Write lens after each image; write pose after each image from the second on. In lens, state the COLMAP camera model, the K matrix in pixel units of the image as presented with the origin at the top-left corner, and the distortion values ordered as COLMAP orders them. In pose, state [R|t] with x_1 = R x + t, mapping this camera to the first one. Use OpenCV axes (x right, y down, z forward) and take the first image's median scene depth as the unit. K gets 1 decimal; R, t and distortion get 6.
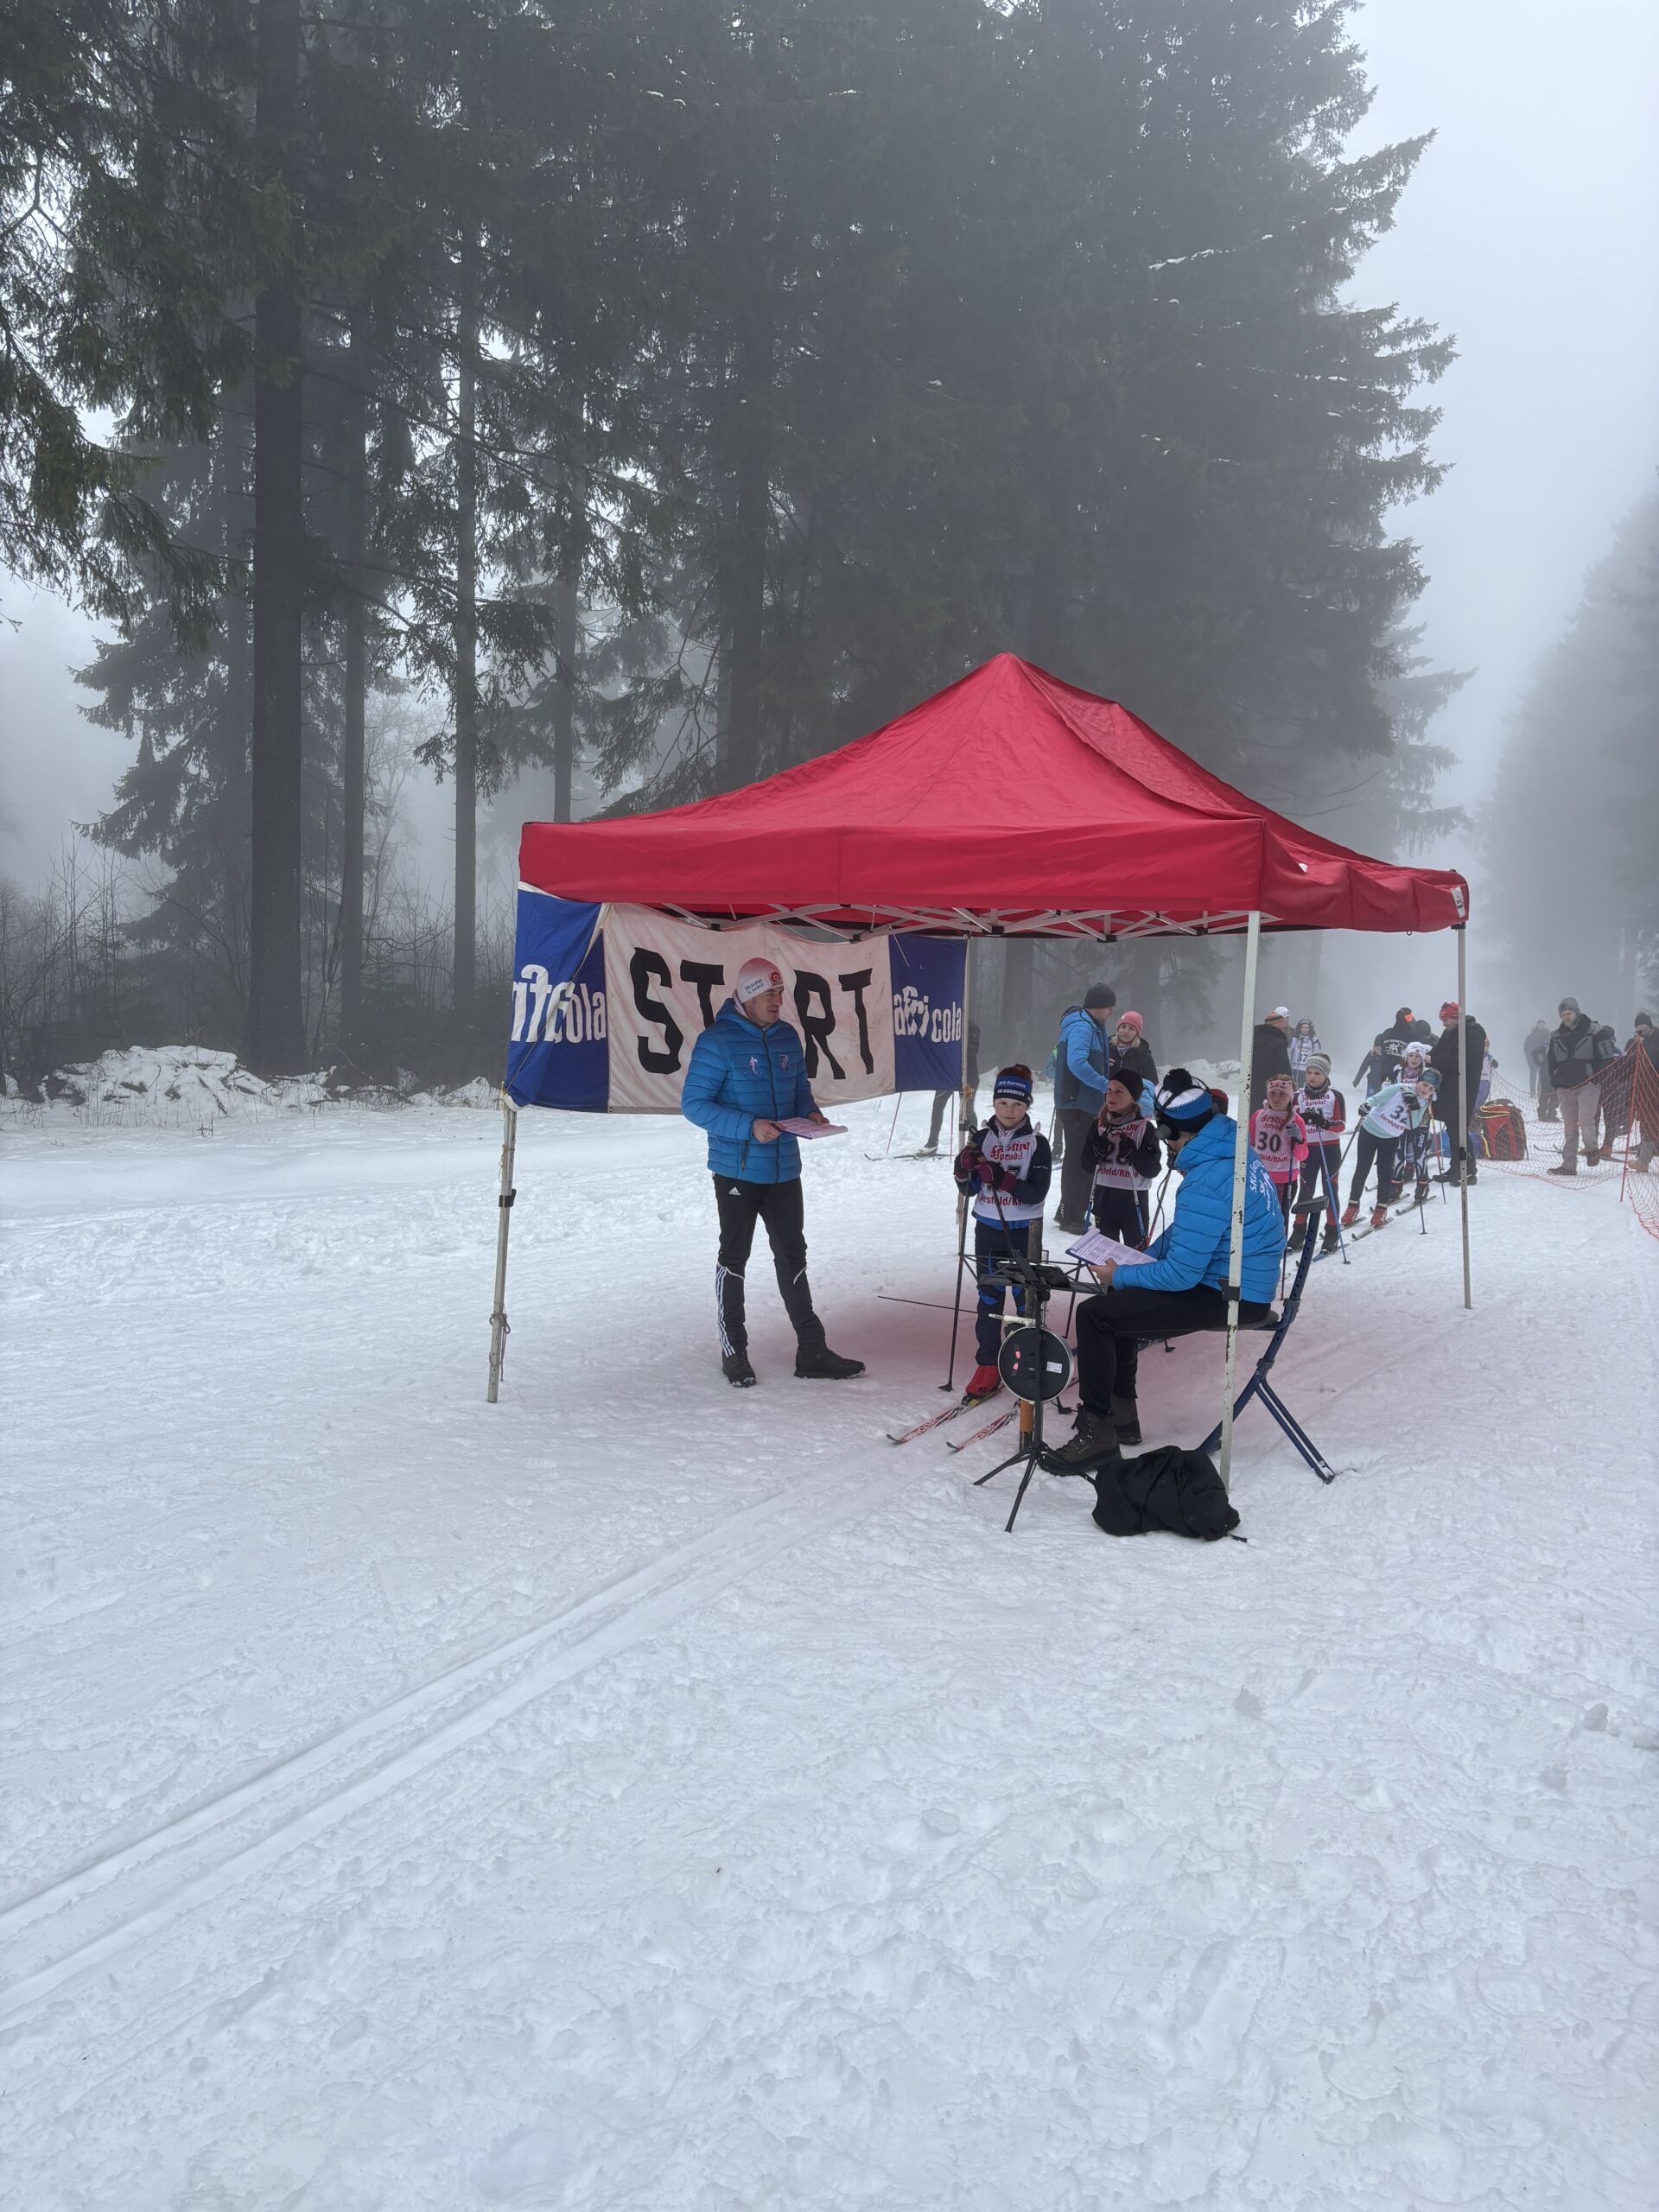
lens RADIAL K [[1662.5, 0, 829.5], [0, 1662.5, 1106.0], [0, 0, 1]] dist [0.010576, 0.005441]
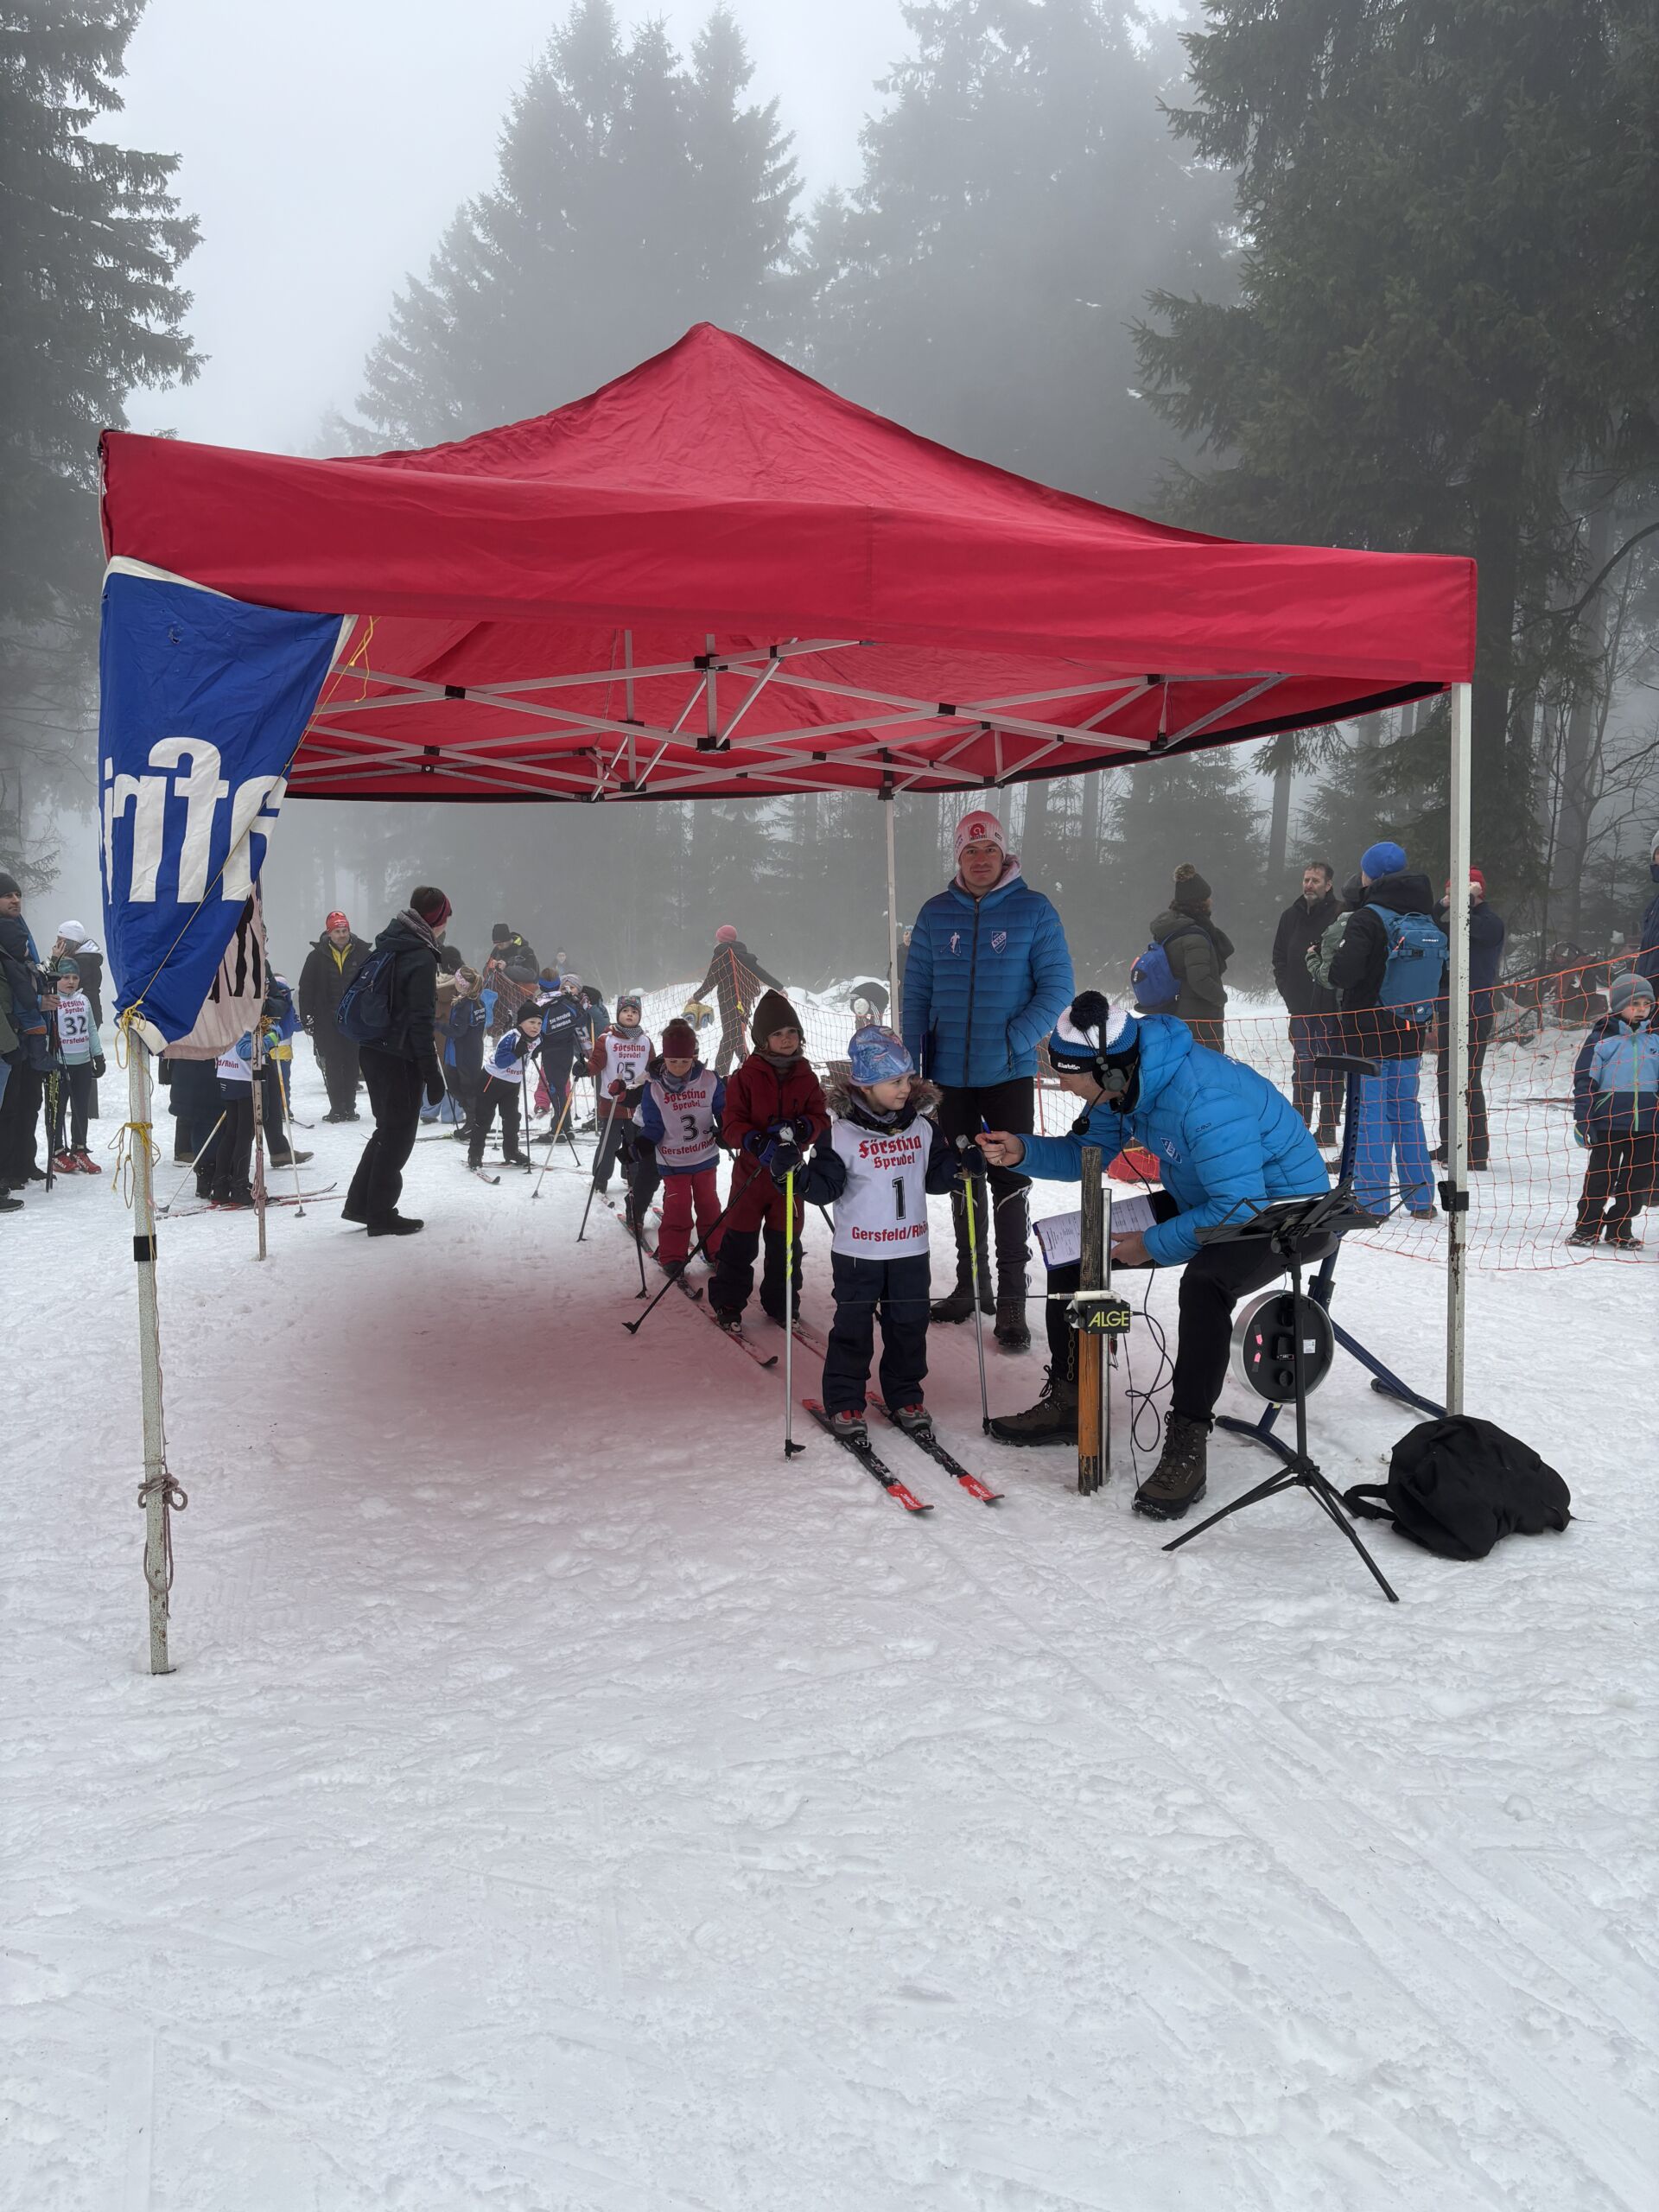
lens RADIAL K [[1684.0, 0, 829.5], [0, 1684.0, 1106.0], [0, 0, 1]] dist [-0.010351, -0.002830]
pose [[0.710956, -0.093117, 0.697044, -0.305179], [0.073134, 0.995610, 0.058408, 0.003506], [-0.699423, 0.009452, 0.714646, 0.419117]]
